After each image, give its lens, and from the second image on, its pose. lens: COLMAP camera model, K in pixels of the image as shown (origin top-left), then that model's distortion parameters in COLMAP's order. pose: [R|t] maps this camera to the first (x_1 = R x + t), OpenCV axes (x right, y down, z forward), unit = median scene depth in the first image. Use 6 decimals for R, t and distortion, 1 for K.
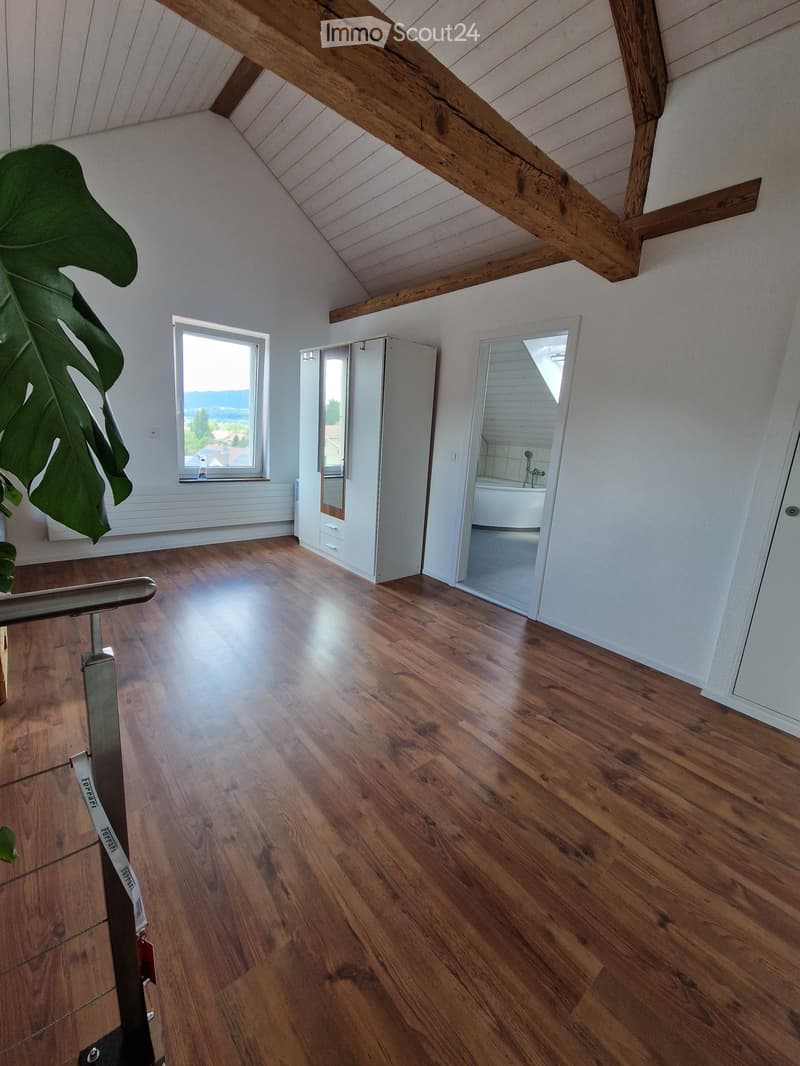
lens RADIAL K [[441.4, 0, 400.0], [0, 441.4, 533.0], [0, 0, 1]] dist [0.000017, -0.000120]
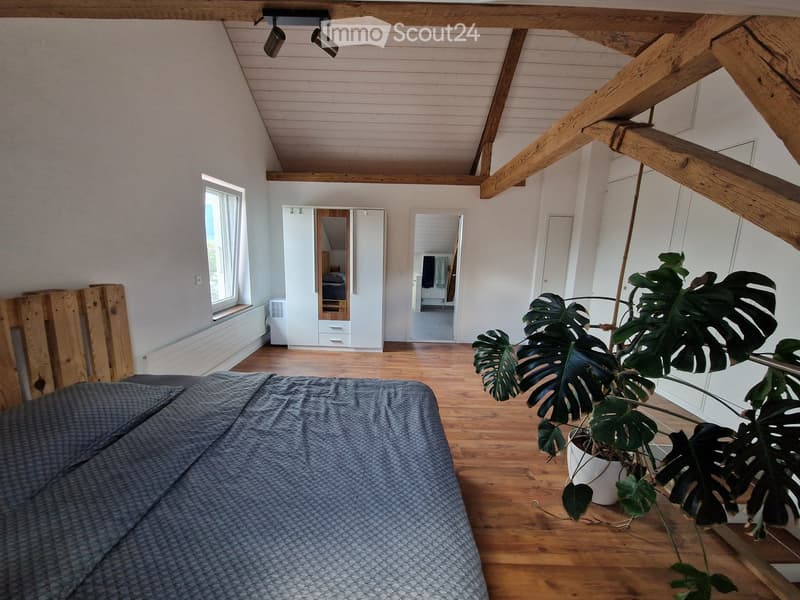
lens RADIAL K [[331.3, 0, 401.7], [0, 331.3, 296.2], [0, 0, 1]] dist [0.000017, -0.000120]
pose [[0.633118, -0.166963, 0.755834, -0.860086], [0.190225, 0.980075, 0.057158, -0.138830], [-0.750317, 0.107591, 0.652264, 0.106761]]
